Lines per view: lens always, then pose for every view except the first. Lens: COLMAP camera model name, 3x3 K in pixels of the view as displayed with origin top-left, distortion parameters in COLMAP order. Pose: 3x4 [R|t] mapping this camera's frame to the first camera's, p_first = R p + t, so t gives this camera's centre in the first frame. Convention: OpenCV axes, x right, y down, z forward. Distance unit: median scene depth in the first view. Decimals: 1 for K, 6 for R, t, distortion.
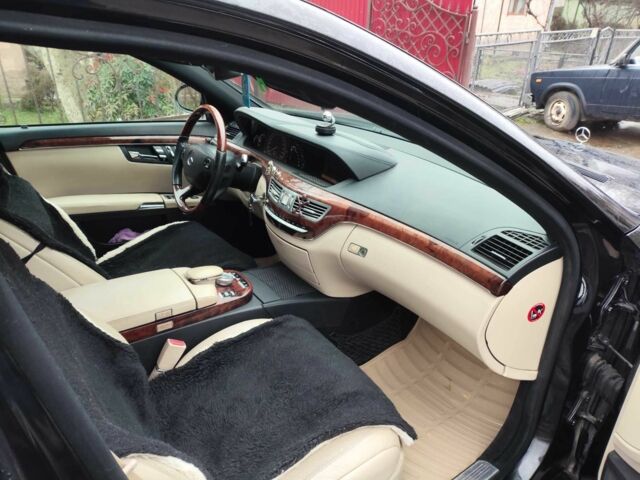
lens RADIAL K [[466.7, 0, 319.4], [0, 466.7, 241.7], [0, 0, 1]] dist [0.066384, -0.088284]
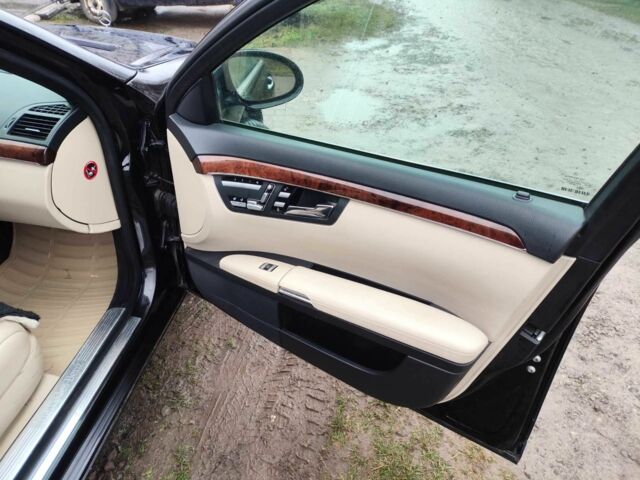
lens RADIAL K [[466.7, 0, 319.4], [0, 466.7, 241.7], [0, 0, 1]] dist [0.066384, -0.088284]
pose [[0.667511, -0.415507, 0.617886, 0.038119], [0.293066, 0.909453, 0.294972, 0.127647], [-0.684501, -0.015815, 0.728840, -0.240997]]
